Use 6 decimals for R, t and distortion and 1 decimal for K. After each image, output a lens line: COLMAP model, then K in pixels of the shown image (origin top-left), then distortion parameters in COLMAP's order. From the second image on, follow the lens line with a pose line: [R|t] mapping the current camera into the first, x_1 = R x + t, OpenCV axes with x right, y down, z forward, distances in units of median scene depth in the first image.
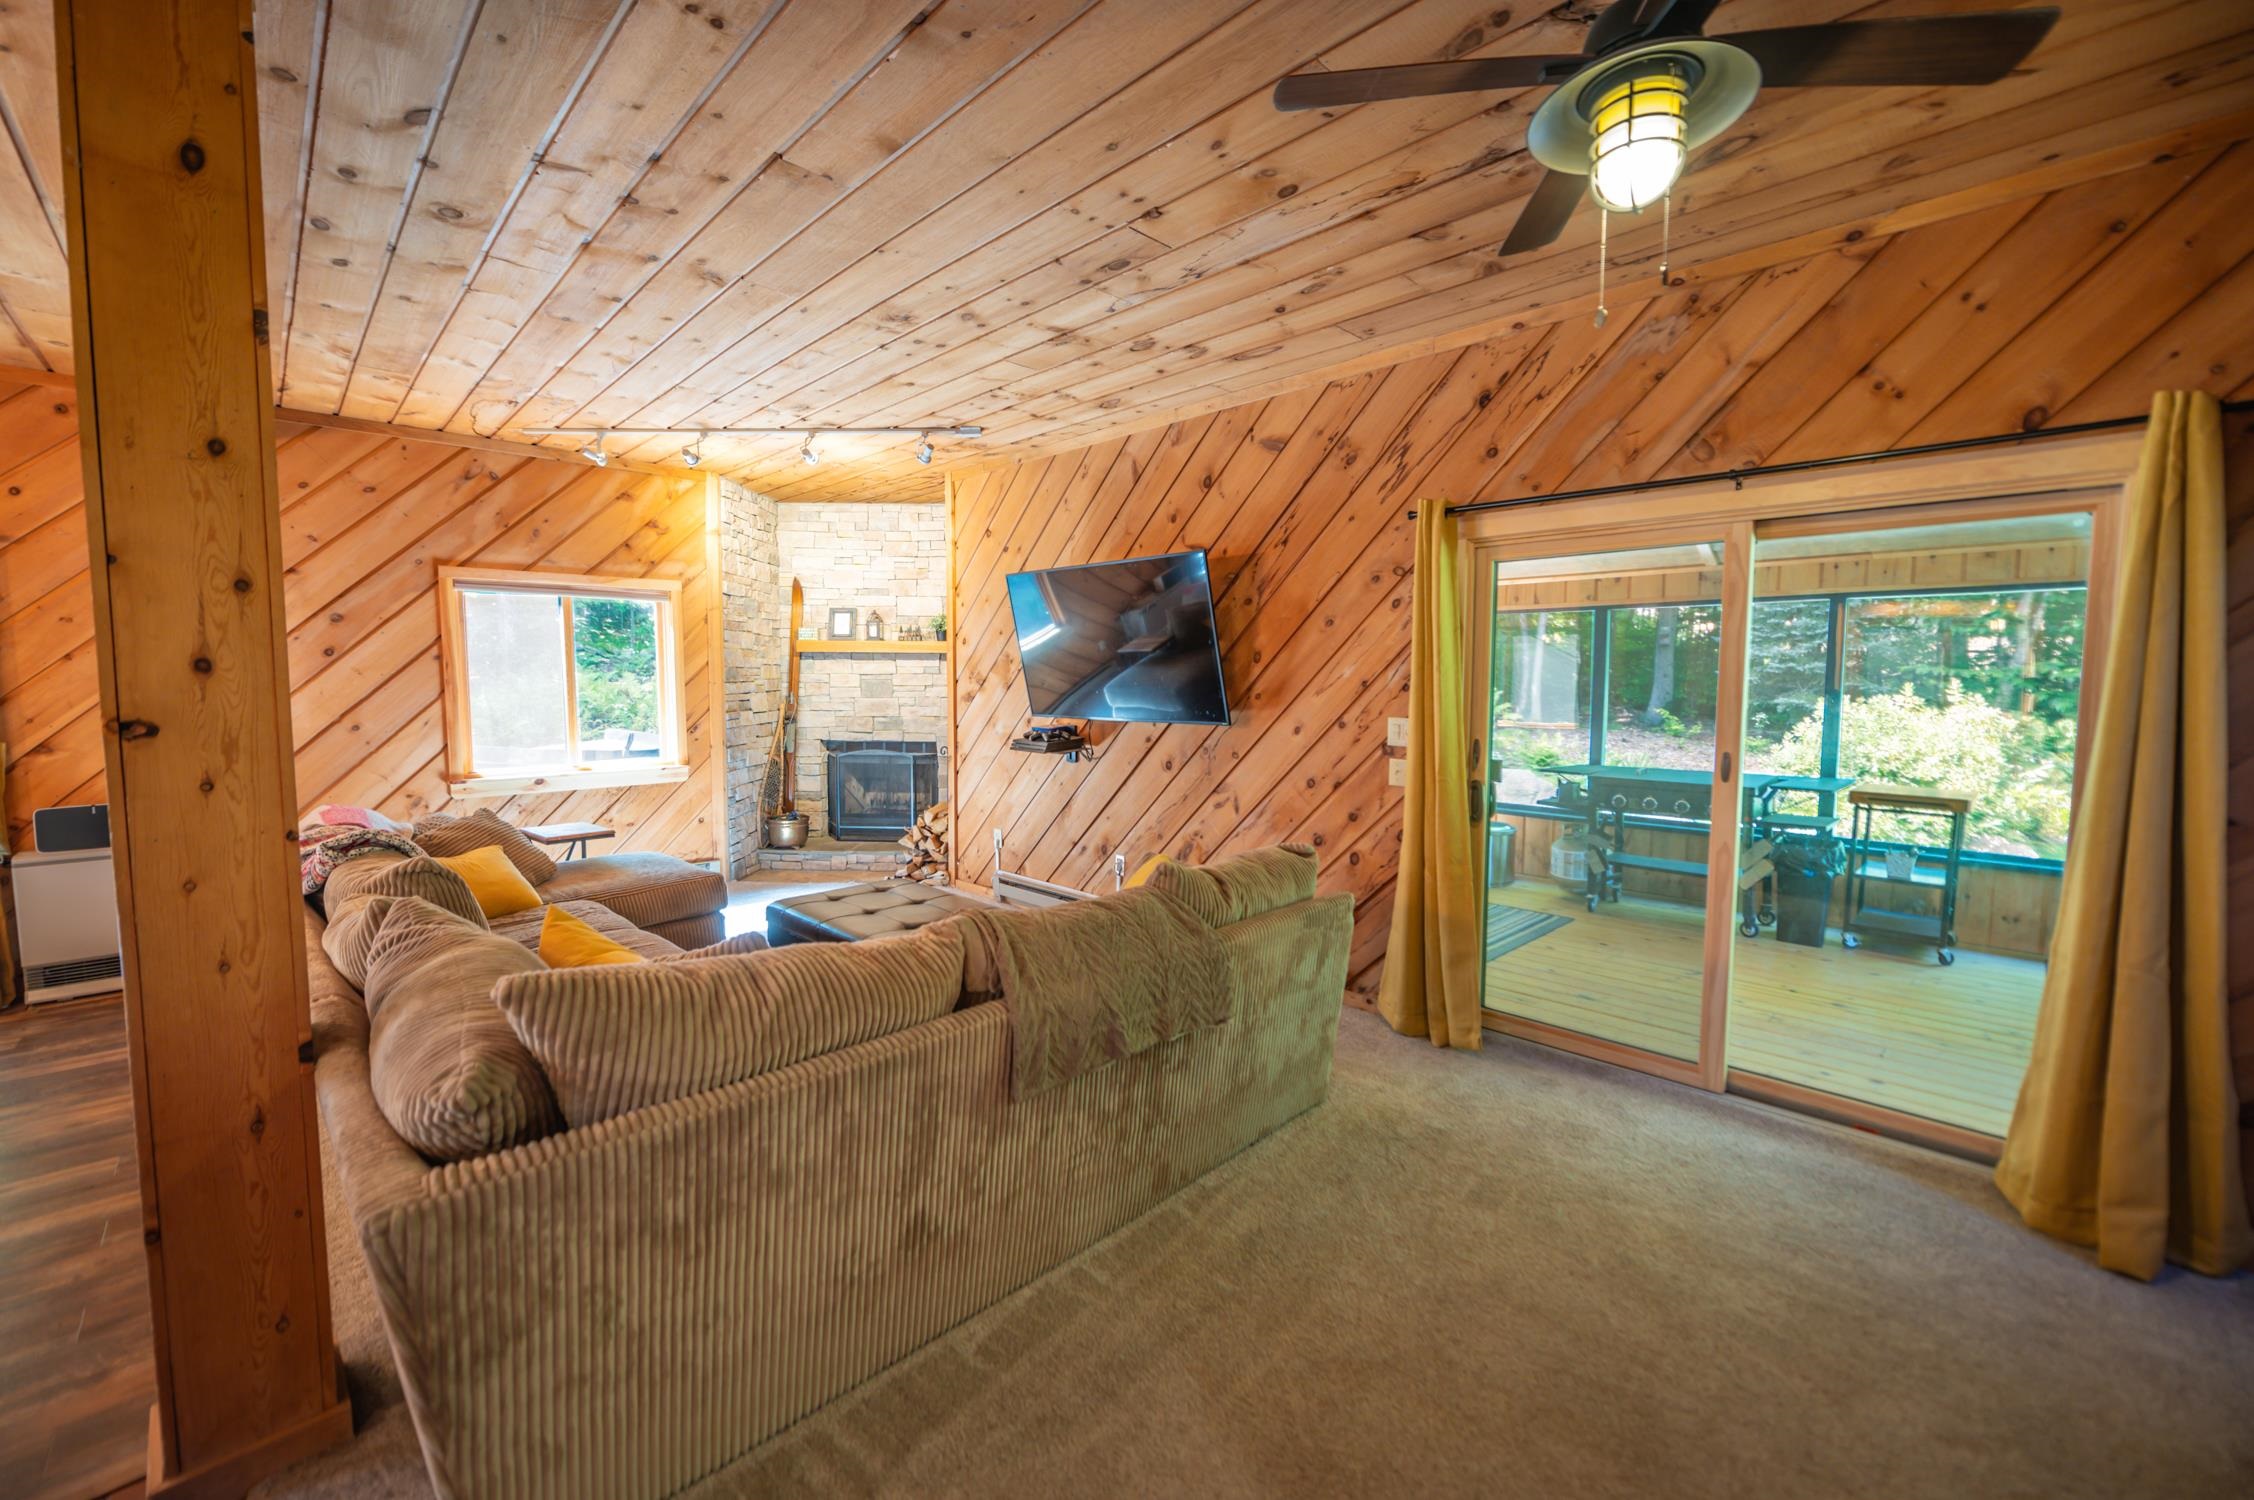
lens RADIAL K [[912.3, 0, 1115.5], [0, 912.3, 750.3], [0, 0, 1]] dist [-0.008607, -0.000592]
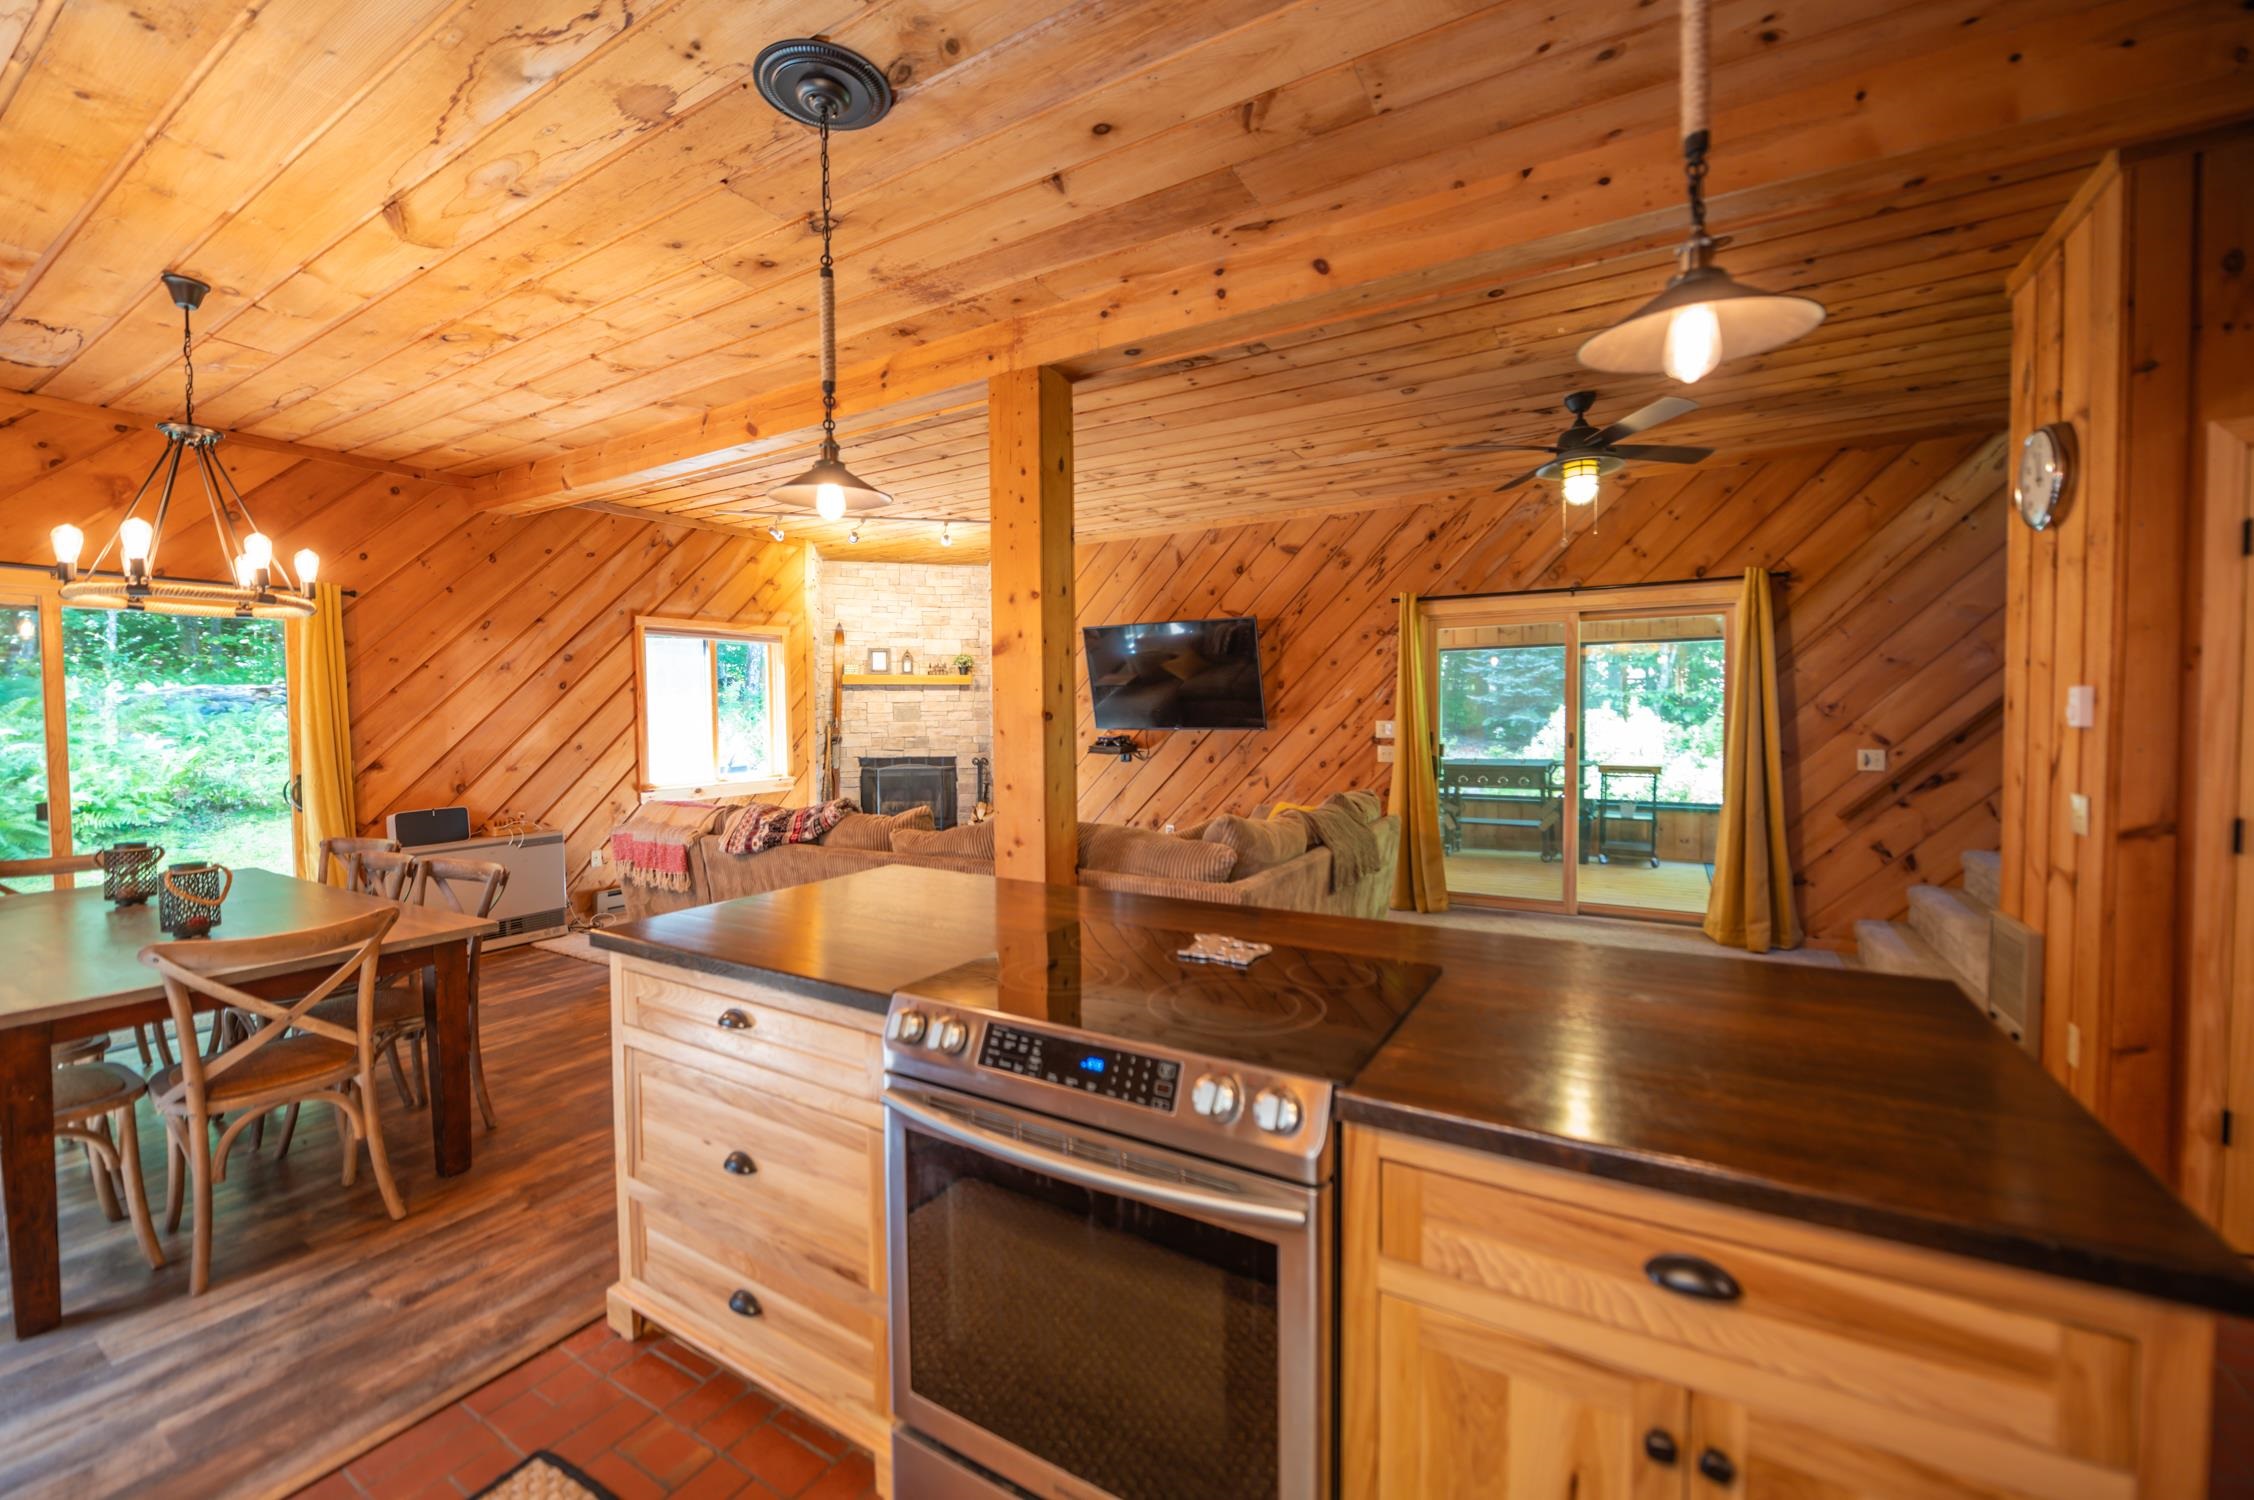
lens RADIAL K [[912.3, 0, 1115.5], [0, 912.3, 750.3], [0, 0, 1]] dist [-0.008607, -0.000592]
pose [[0.967850, -0.024430, 0.250338, -0.447147], [0.033077, 0.998991, -0.030392, 0.040574], [-0.249343, 0.037695, 0.967681, -0.370868]]
